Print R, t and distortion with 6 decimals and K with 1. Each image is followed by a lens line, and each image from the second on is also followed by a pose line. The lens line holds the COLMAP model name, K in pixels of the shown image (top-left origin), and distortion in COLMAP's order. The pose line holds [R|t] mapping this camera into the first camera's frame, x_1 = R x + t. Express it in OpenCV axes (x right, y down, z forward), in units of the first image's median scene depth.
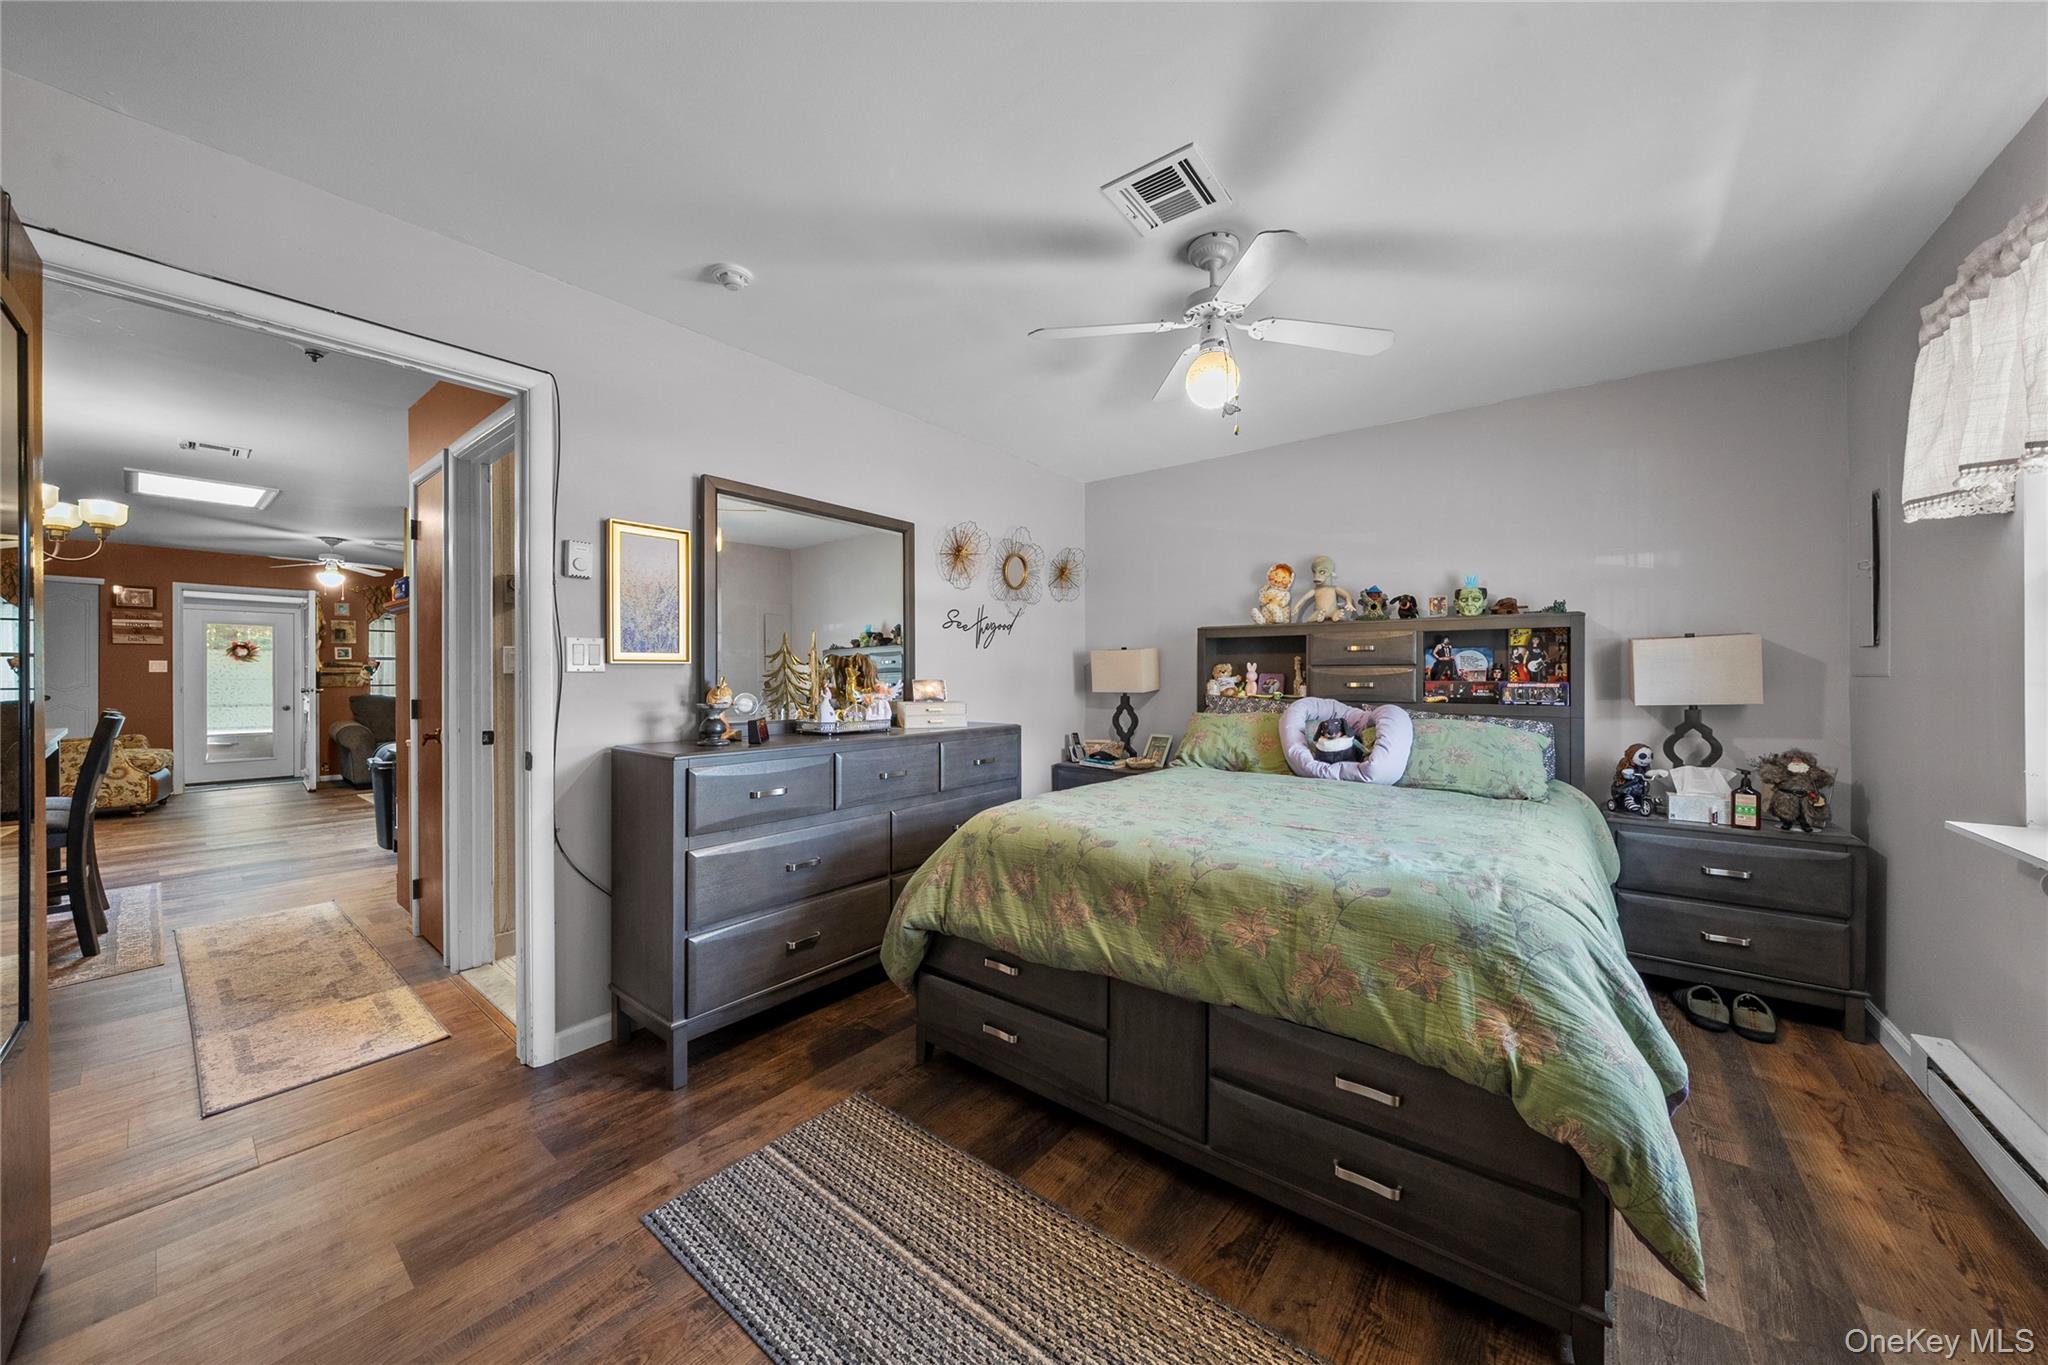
lens RADIAL K [[736.4, 0, 1017.3], [0, 736.4, 689.9], [0, 0, 1]] dist [0.008964, -0.000008]
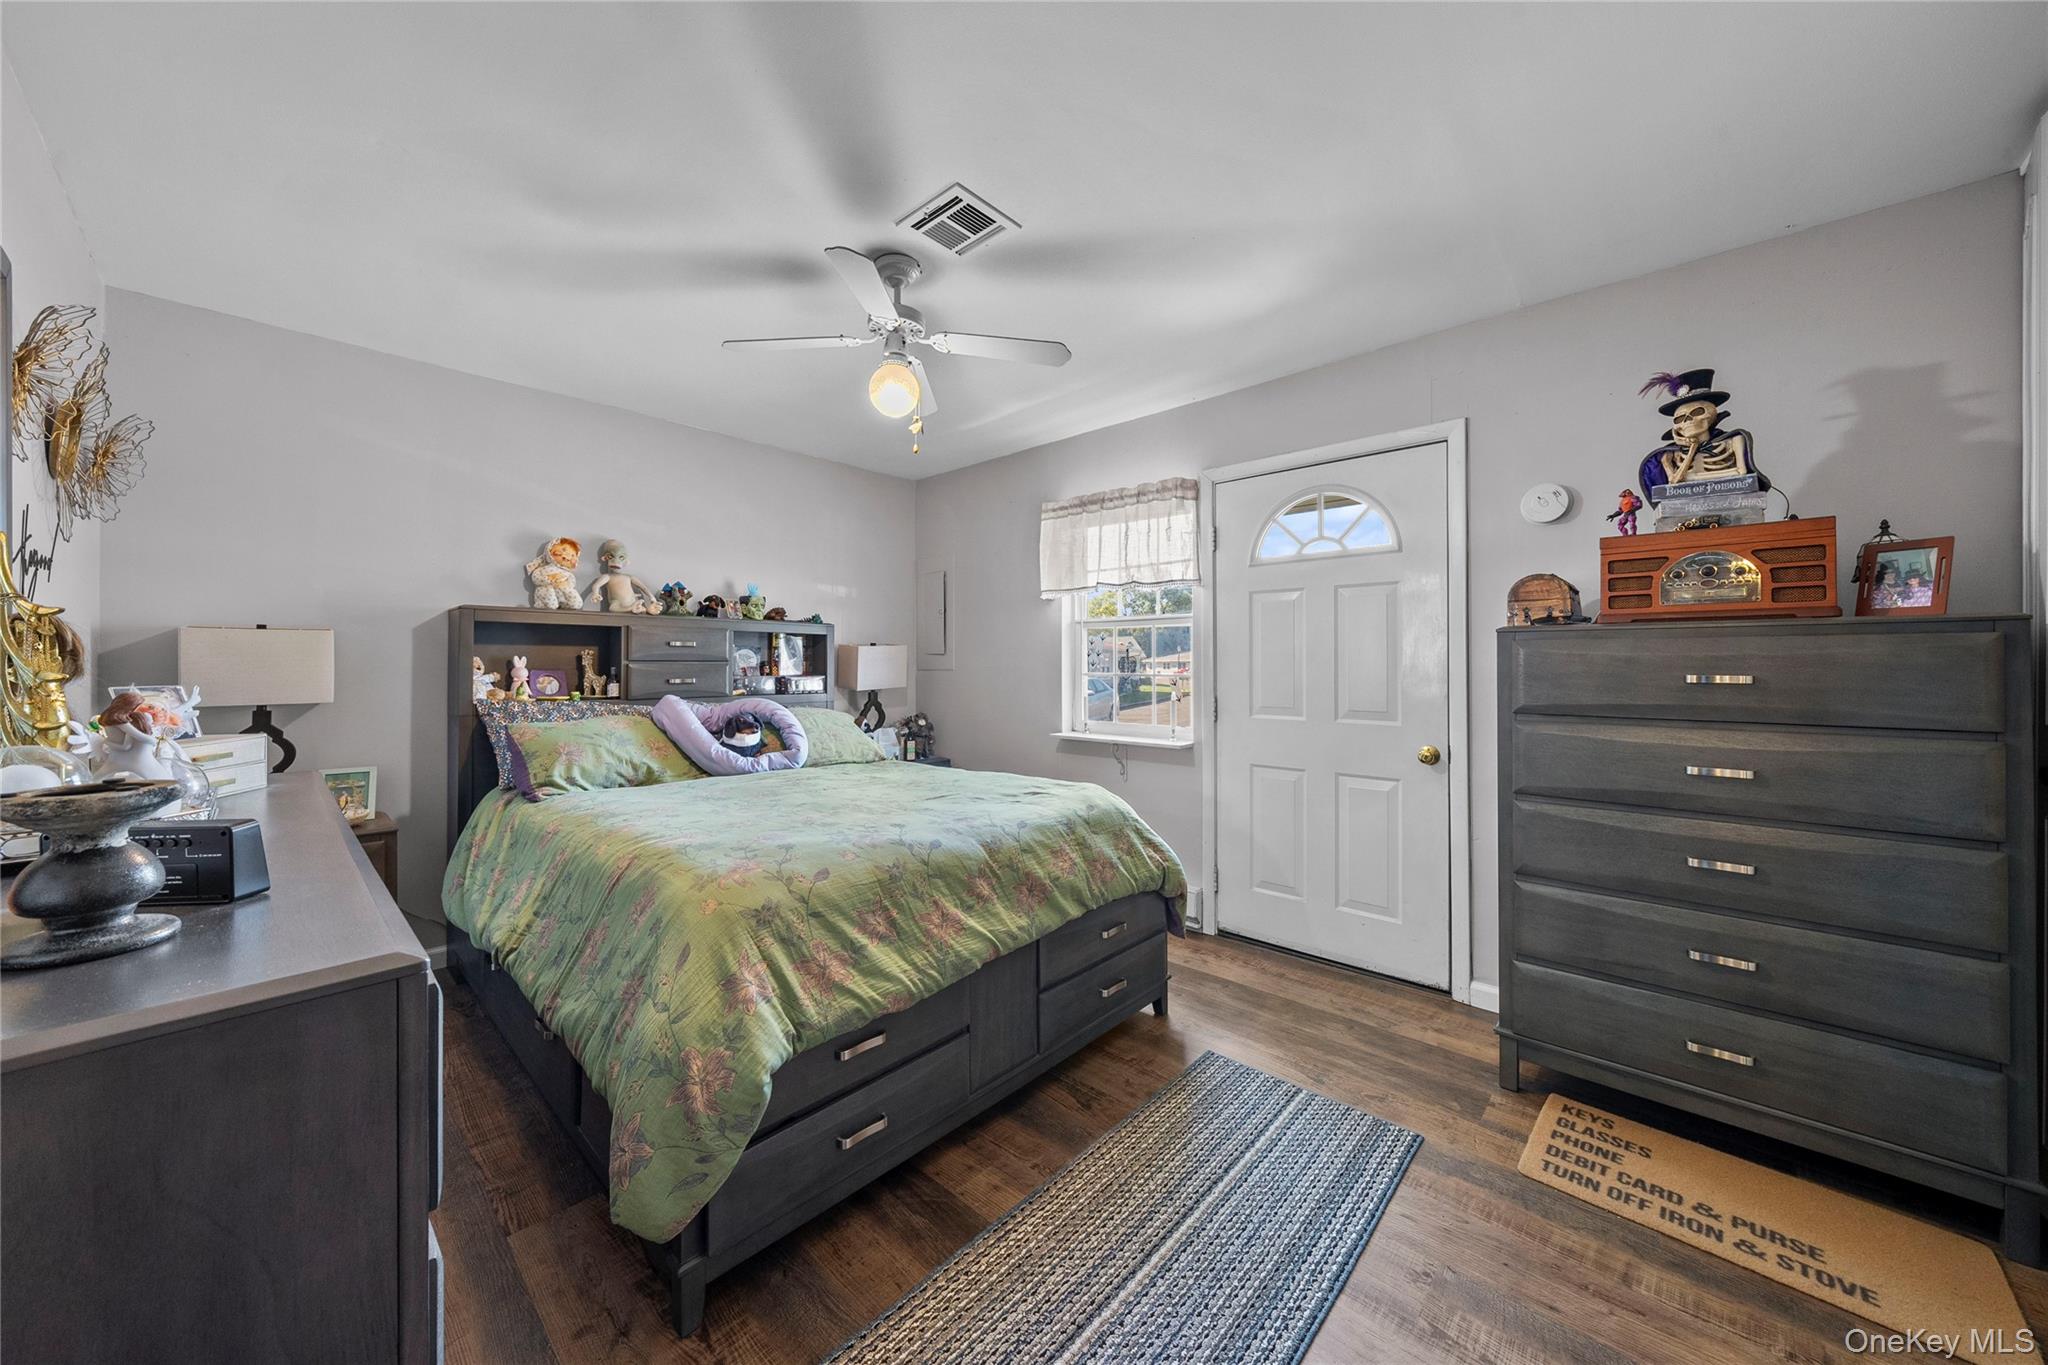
lens RADIAL K [[736.4, 0, 1026.1], [0, 736.4, 671.7], [0, 0, 1]] dist [0.008964, -0.000008]
pose [[0.042673, -0.005327, 0.999075, -0.786581], [0.025710, 0.999660, 0.004232, -0.018319], [-0.998758, 0.025506, 0.042796, 0.779275]]
